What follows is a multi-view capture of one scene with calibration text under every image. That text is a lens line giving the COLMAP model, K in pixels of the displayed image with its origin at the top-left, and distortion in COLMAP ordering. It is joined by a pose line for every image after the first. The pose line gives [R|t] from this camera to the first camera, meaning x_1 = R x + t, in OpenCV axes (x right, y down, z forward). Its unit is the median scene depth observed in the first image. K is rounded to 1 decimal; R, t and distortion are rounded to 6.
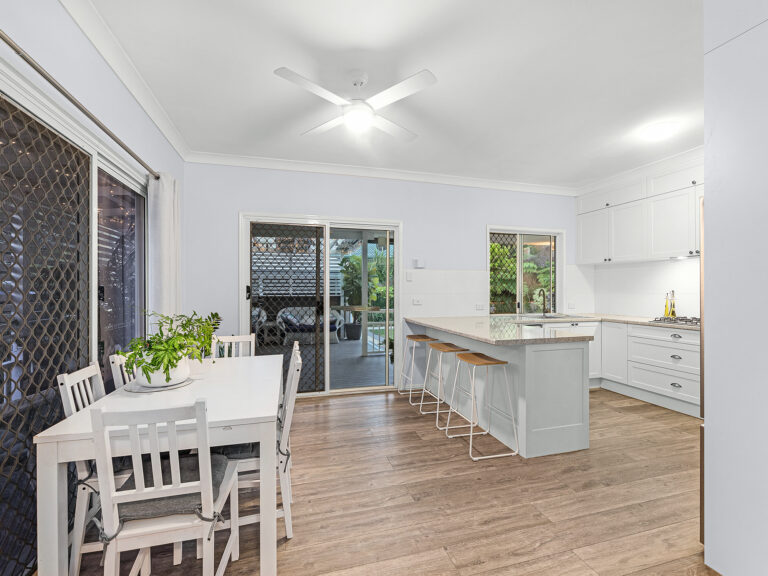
lens RADIAL K [[348.4, 0, 379.2], [0, 348.4, 288.8], [0, 0, 1]] dist [-0.004264, -0.000332]
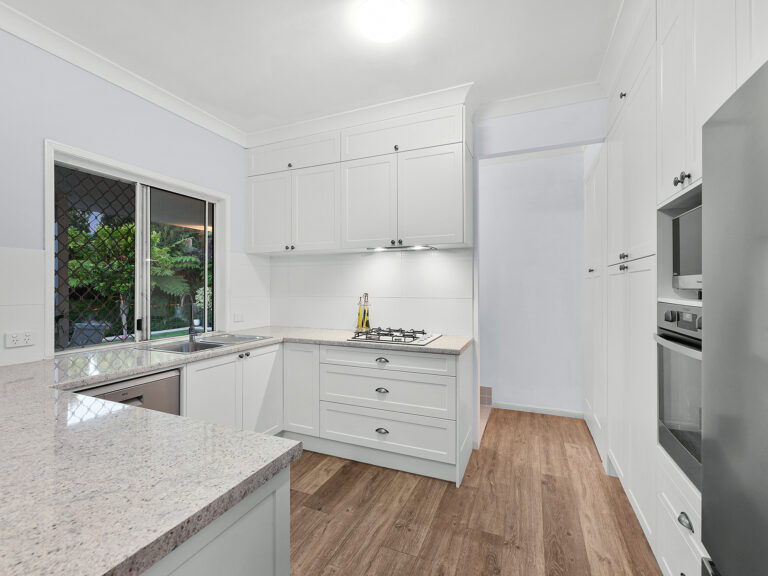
lens RADIAL K [[348.4, 0, 382.3], [0, 348.4, 287.3], [0, 0, 1]] dist [-0.004264, -0.000332]
pose [[0.625449, -0.001288, 0.780264, 0.258244], [-0.000192, 0.999998, 0.001805, -0.008716], [-0.780265, -0.001279, 0.625448, 0.465967]]
